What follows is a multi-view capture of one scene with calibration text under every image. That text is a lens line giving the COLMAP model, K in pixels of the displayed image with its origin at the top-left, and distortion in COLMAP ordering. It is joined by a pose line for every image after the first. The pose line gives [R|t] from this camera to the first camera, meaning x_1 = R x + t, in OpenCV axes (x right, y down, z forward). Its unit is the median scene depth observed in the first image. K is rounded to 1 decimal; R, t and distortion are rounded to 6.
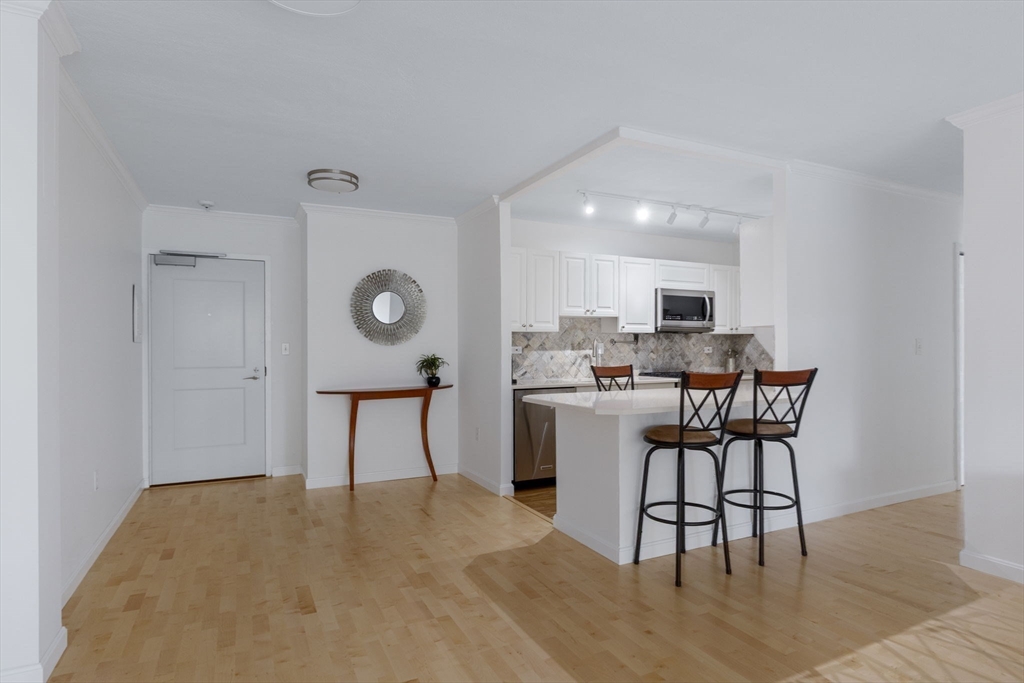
lens RADIAL K [[551.6, 0, 518.2], [0, 551.6, 350.1], [0, 0, 1]] dist [-0.003668, -0.000537]
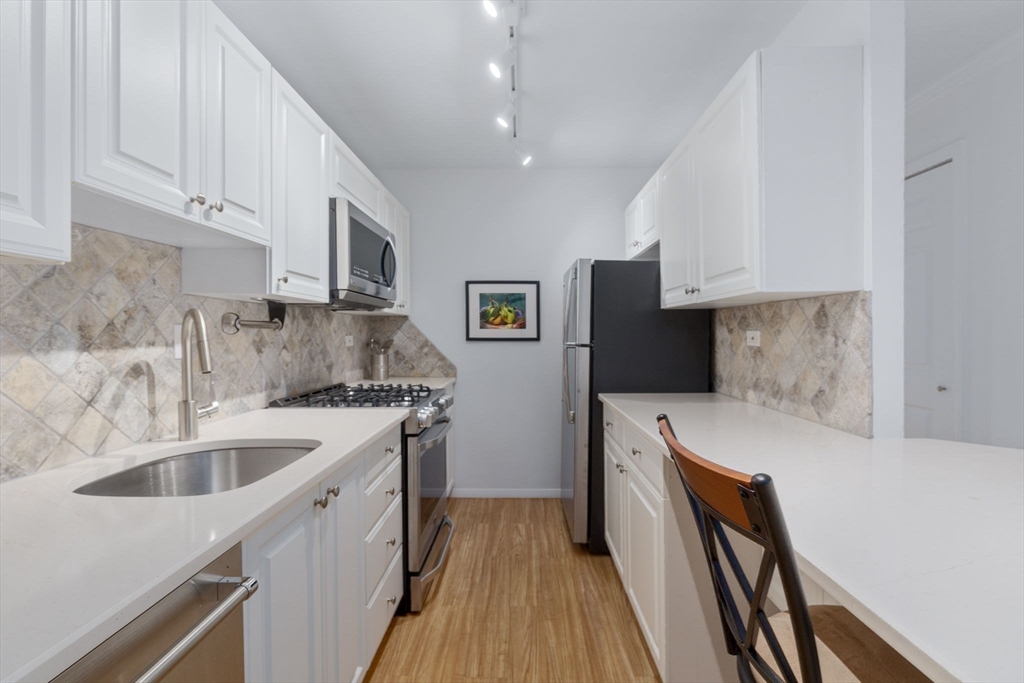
lens RADIAL K [[463.9, 0, 512.0], [0, 463.9, 341.5], [0, 0, 1]] dist [-0.000763, -0.000133]
pose [[0.466053, -0.012350, 0.884670, 0.000121], [0.003584, 0.999921, 0.012071, -0.006519], [-0.884749, -0.002455, 0.466061, 0.799430]]
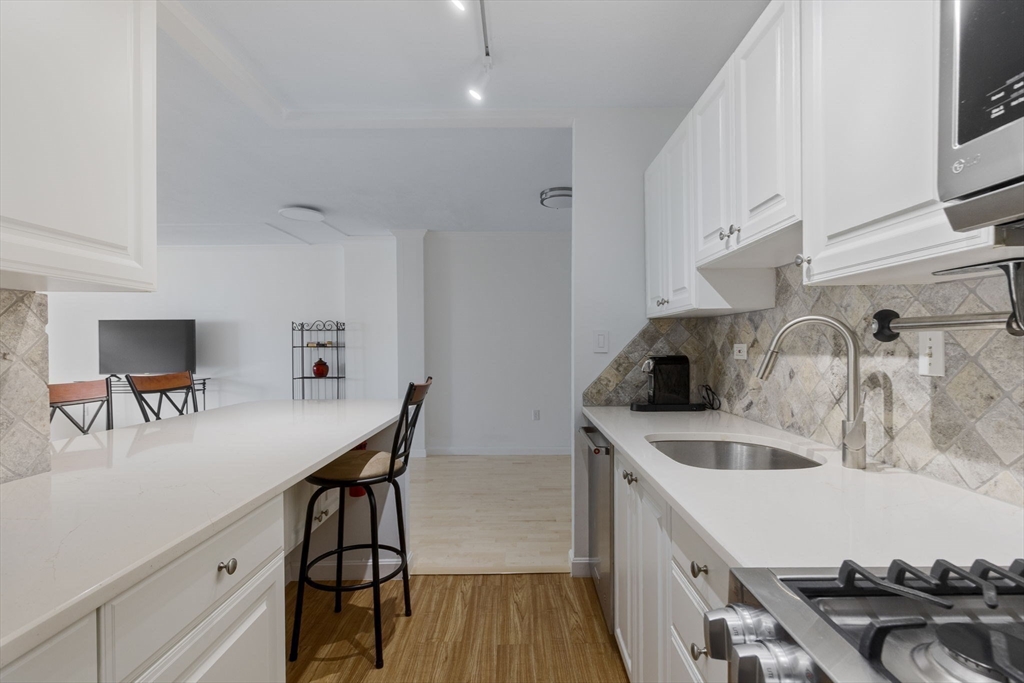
lens RADIAL K [[482.6, 0, 516.1], [0, 482.6, 347.9], [0, 0, 1]] dist [0.000168, -0.000033]
pose [[-0.450966, 0.010640, -0.892478, 0.461814], [0.001422, 0.999936, 0.011203, -0.008284], [0.892540, 0.003783, -0.450953, 1.065028]]
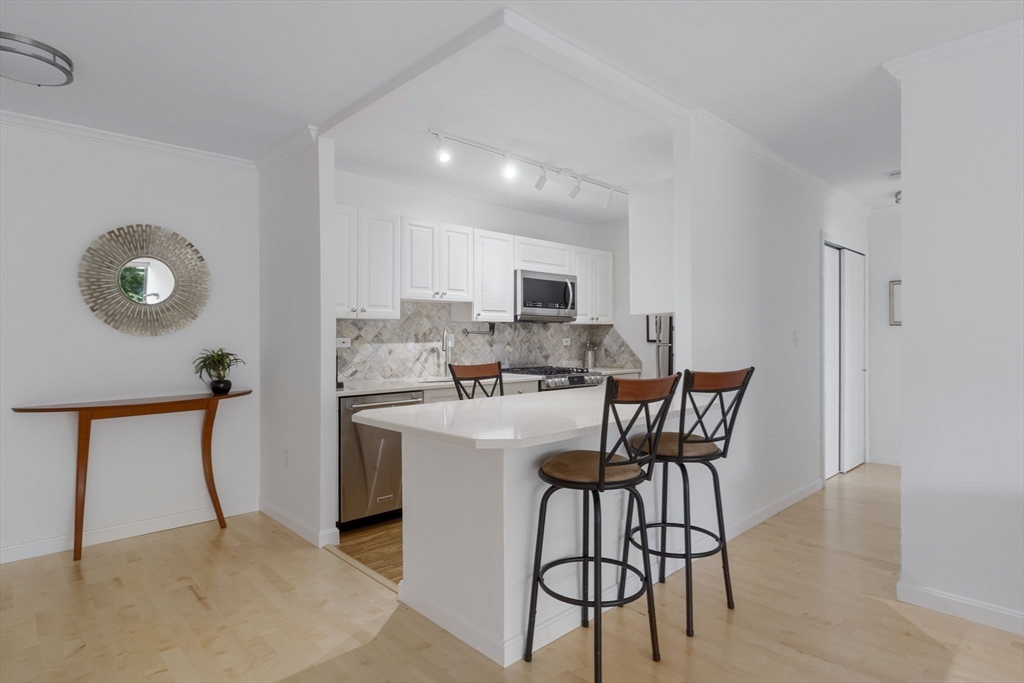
lens RADIAL K [[543.3, 0, 512.2], [0, 543.3, 339.3], [0, 0, 1]] dist [-0.002263, -0.000589]
pose [[0.956241, 0.000295, 0.292579, 0.000537], [0.000575, 0.999996, -0.002886, -0.002428], [-0.292579, 0.002928, 0.956237, 0.225643]]
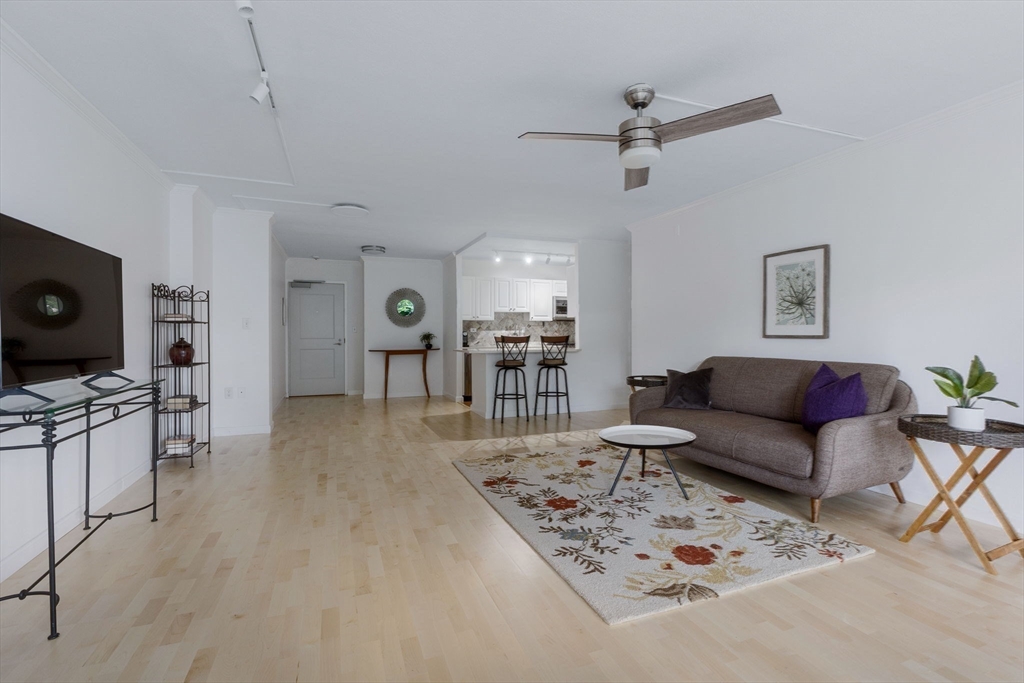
lens RADIAL K [[463.9, 0, 512.0], [0, 463.9, 341.5], [0, 0, 1]] dist [-0.000763, -0.000133]
pose [[0.995158, 0.003527, -0.098229, 0.297209], [-0.002611, 0.999952, 0.009450, 0.024416], [0.098257, -0.009147, 0.995119, -0.584204]]
